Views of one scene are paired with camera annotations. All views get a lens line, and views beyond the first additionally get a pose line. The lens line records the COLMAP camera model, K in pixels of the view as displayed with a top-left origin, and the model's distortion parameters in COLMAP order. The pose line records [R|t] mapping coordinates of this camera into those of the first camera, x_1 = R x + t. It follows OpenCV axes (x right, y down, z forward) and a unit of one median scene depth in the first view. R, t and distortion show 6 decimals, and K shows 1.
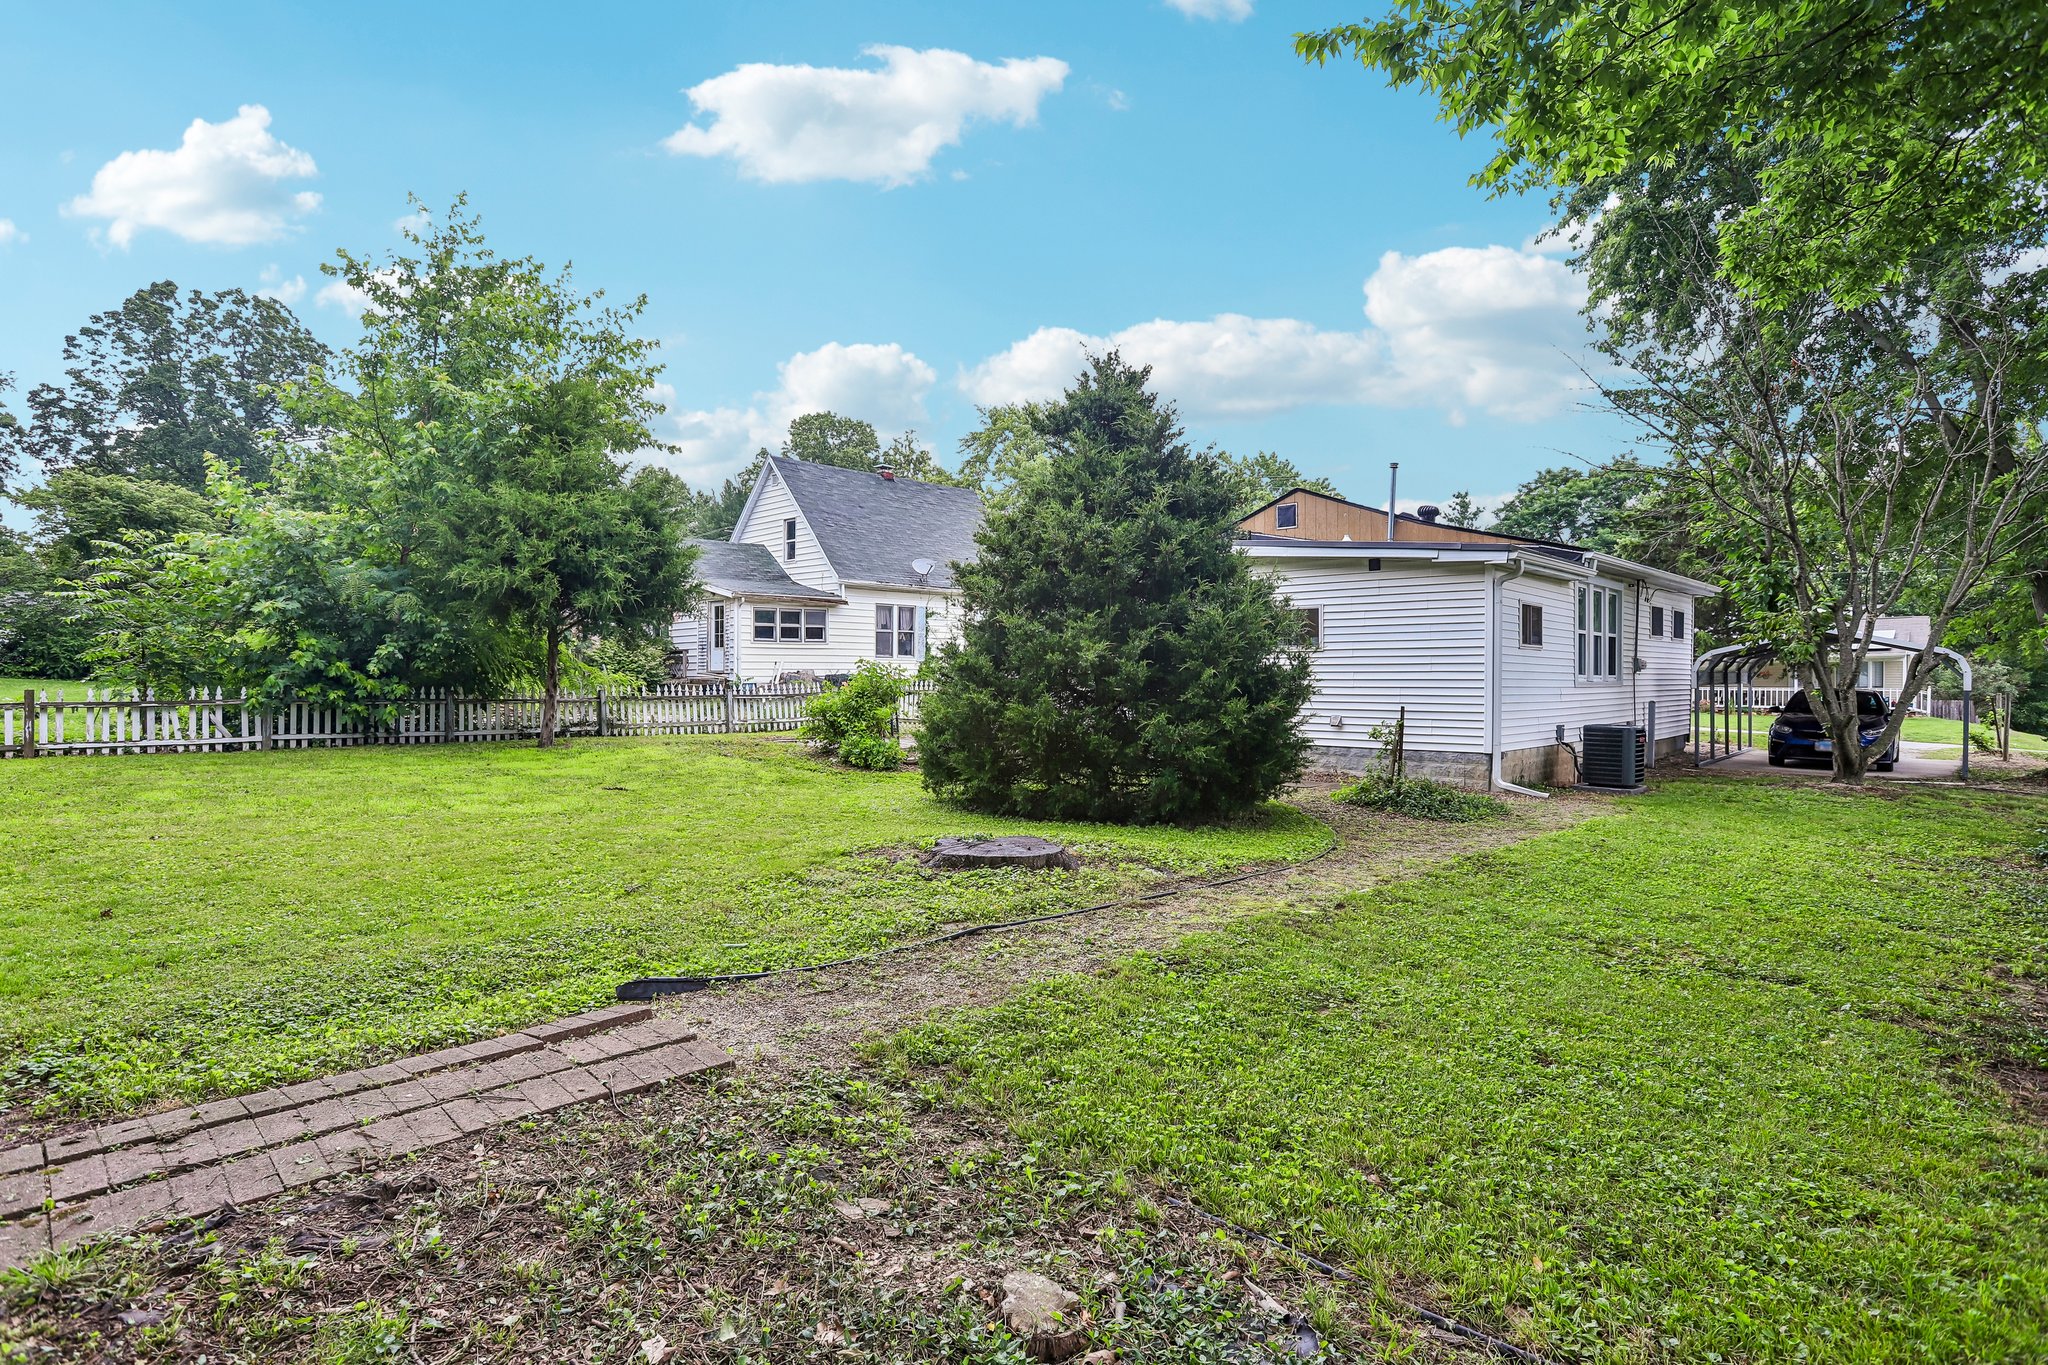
lens RADIAL K [[1039.8, 0, 1011.2], [0, 1039.8, 677.3], [0, 0, 1]] dist [-0.072195, 0.035851]
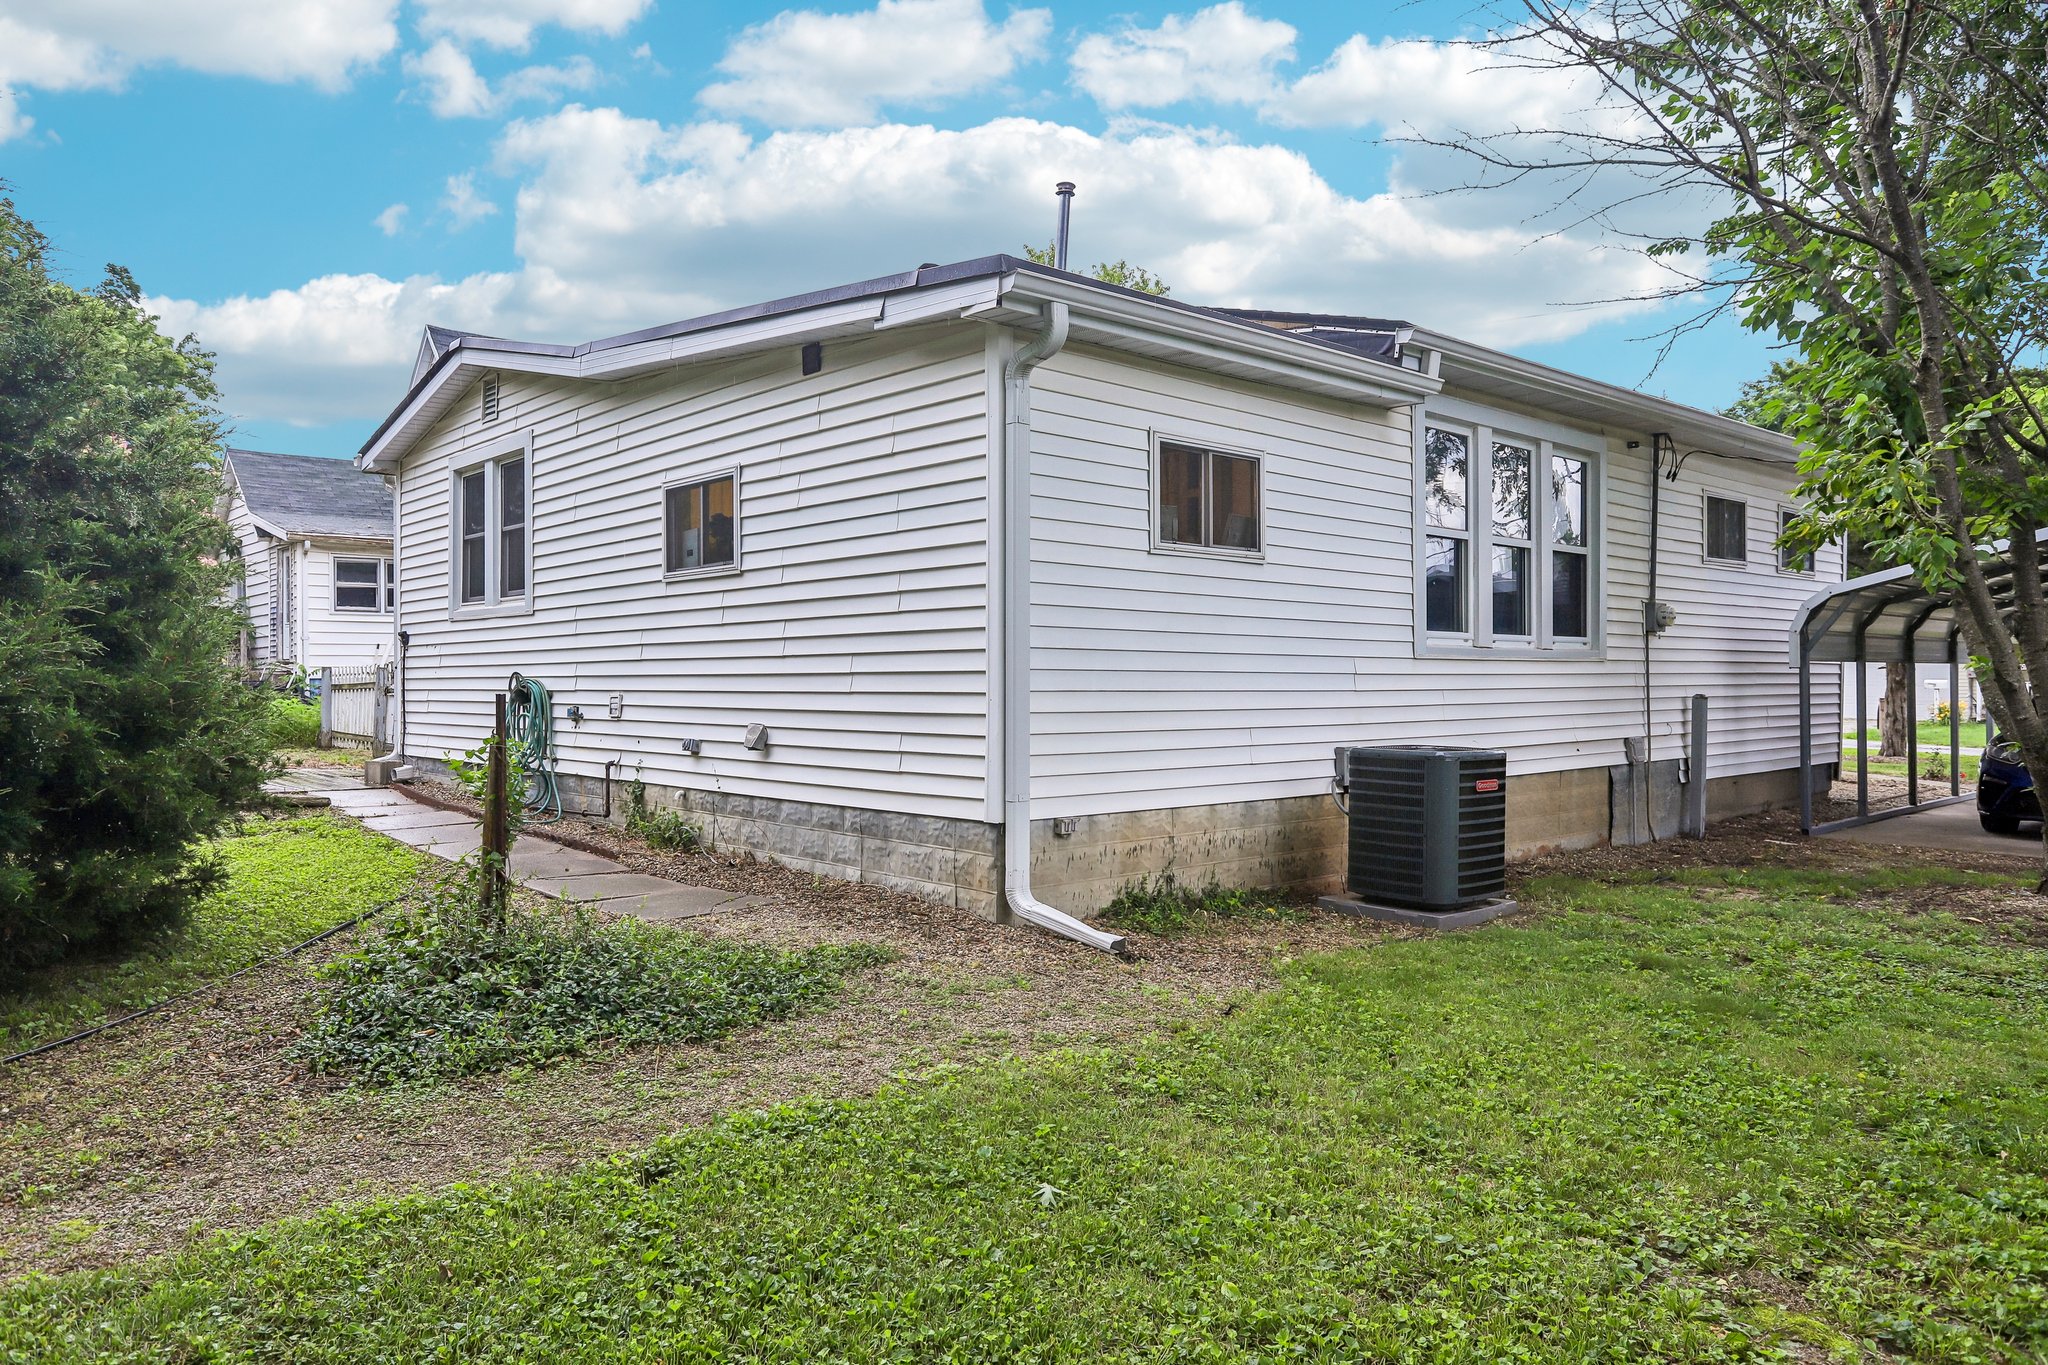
lens RADIAL K [[1354.7, 0, 1024.0], [0, 1354.7, 682.5], [0, 0, 1]] dist [0.000095, 0.000838]
pose [[0.997995, -0.004675, -0.063125, 0.424915], [0.004718, 0.999989, 0.000524, 0.018560], [0.063122, -0.000821, 0.998005, 0.418989]]
